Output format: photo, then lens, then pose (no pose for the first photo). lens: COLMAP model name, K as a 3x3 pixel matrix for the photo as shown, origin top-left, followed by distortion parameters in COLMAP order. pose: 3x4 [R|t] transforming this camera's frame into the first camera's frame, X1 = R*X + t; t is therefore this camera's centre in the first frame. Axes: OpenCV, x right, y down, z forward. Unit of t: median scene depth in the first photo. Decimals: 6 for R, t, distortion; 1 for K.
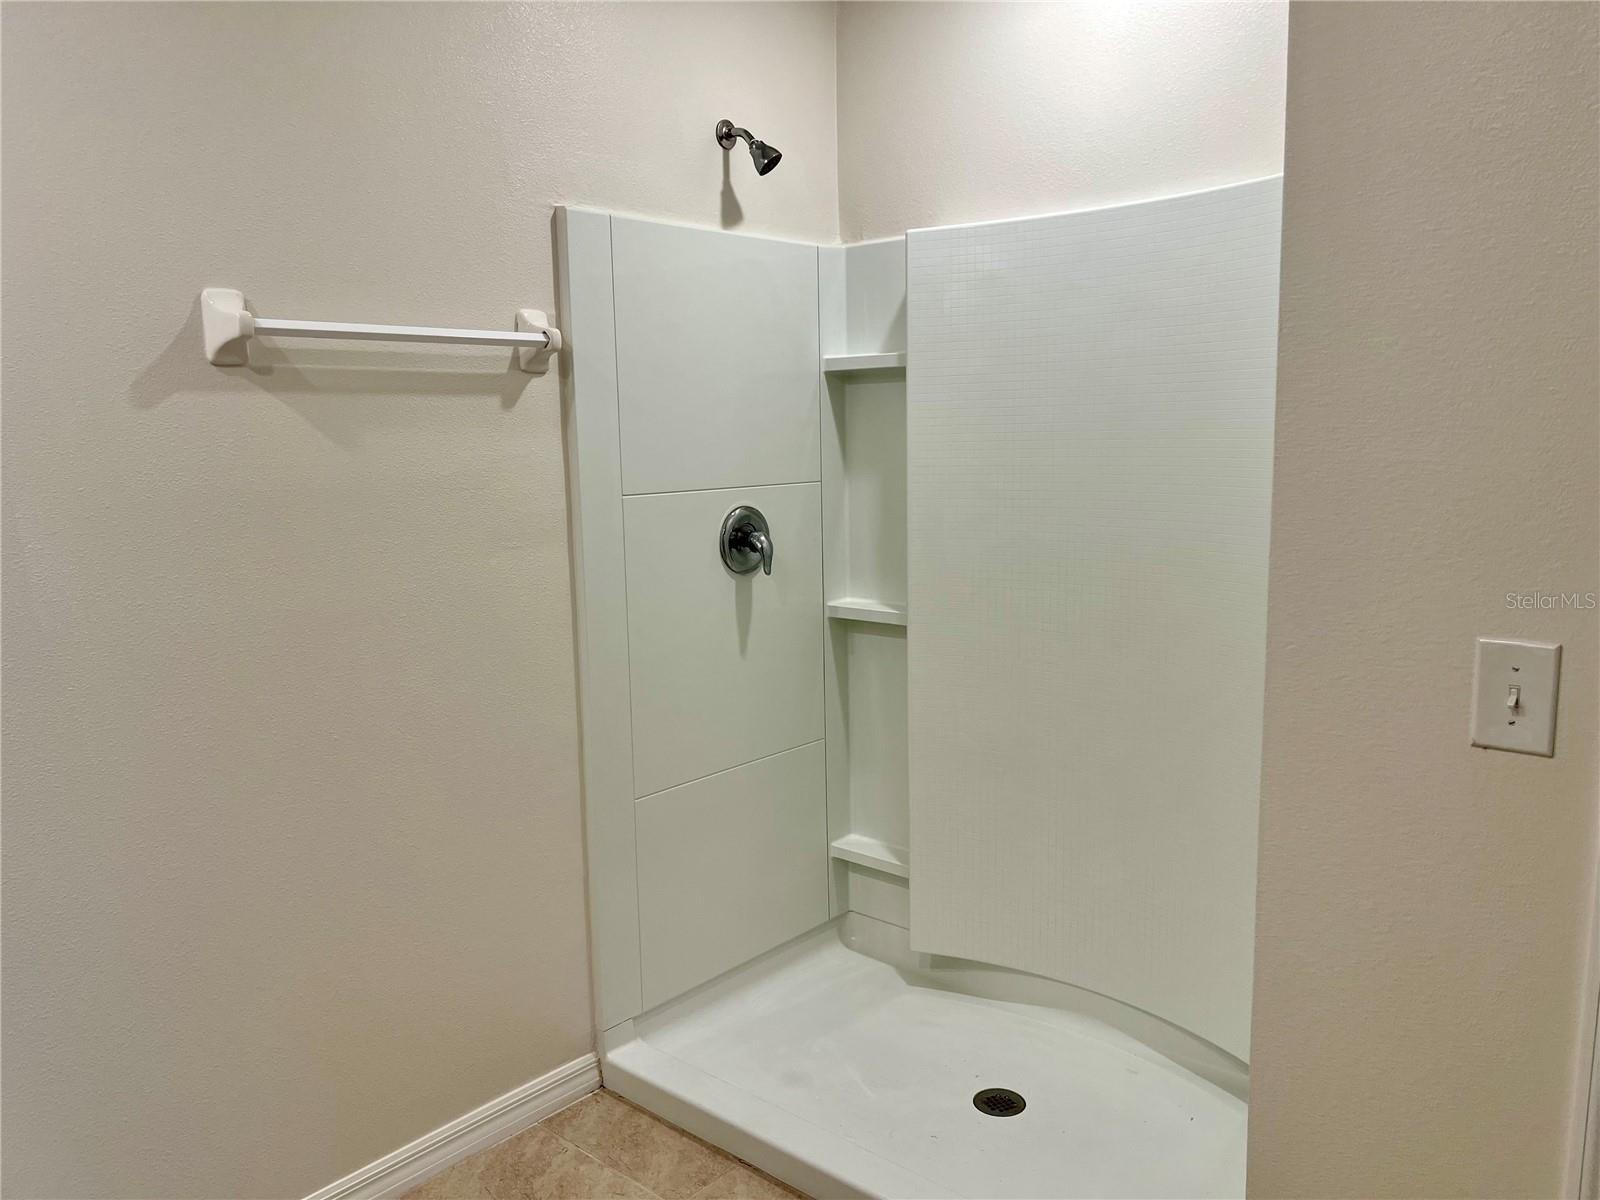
lens RADIAL K [[1201.2, 0, 802.8], [0, 1201.2, 614.4], [0, 0, 1]] dist [0.056220, -0.051799]
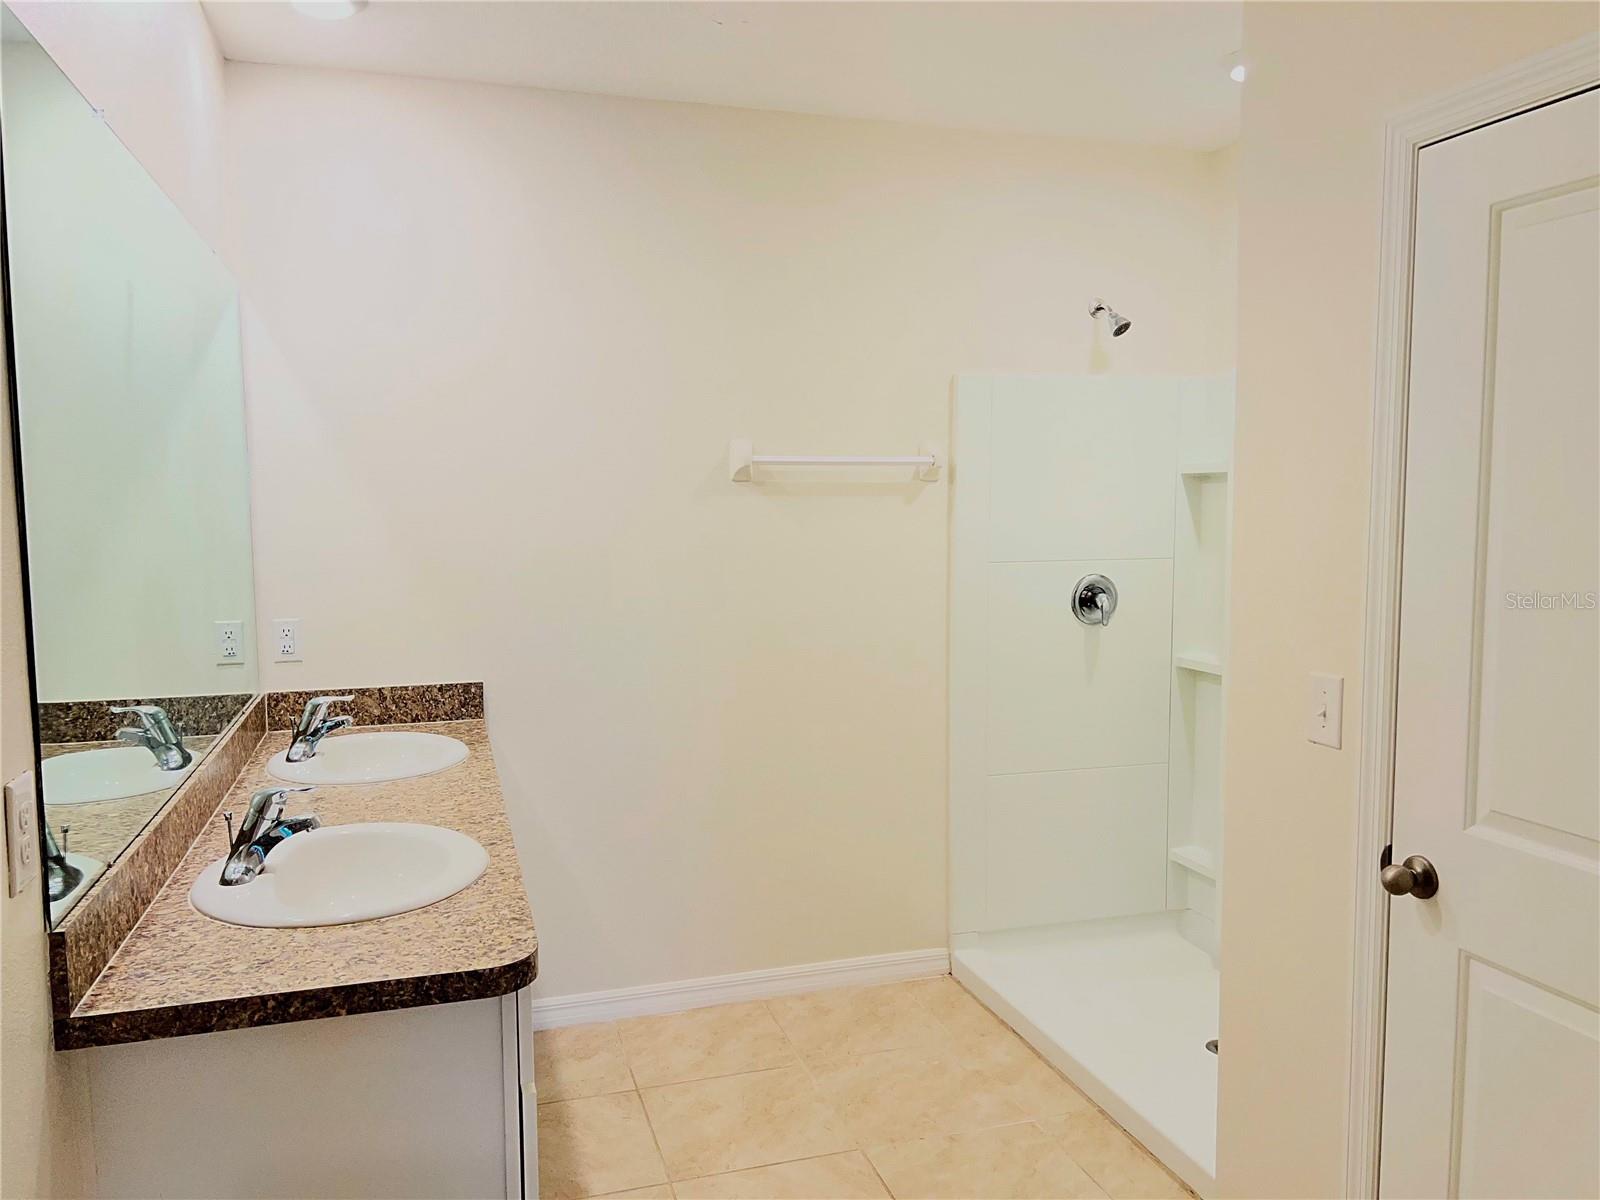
lens RADIAL K [[1201.2, 0, 800.8], [0, 1201.2, 599.9], [0, 0, 1]] dist [0.056220, -0.051799]
pose [[0.852592, 0.059457, -0.519184, 0.397831], [-0.094852, 0.994611, -0.041860, 0.027885], [0.513898, 0.084935, 0.853637, -0.344772]]
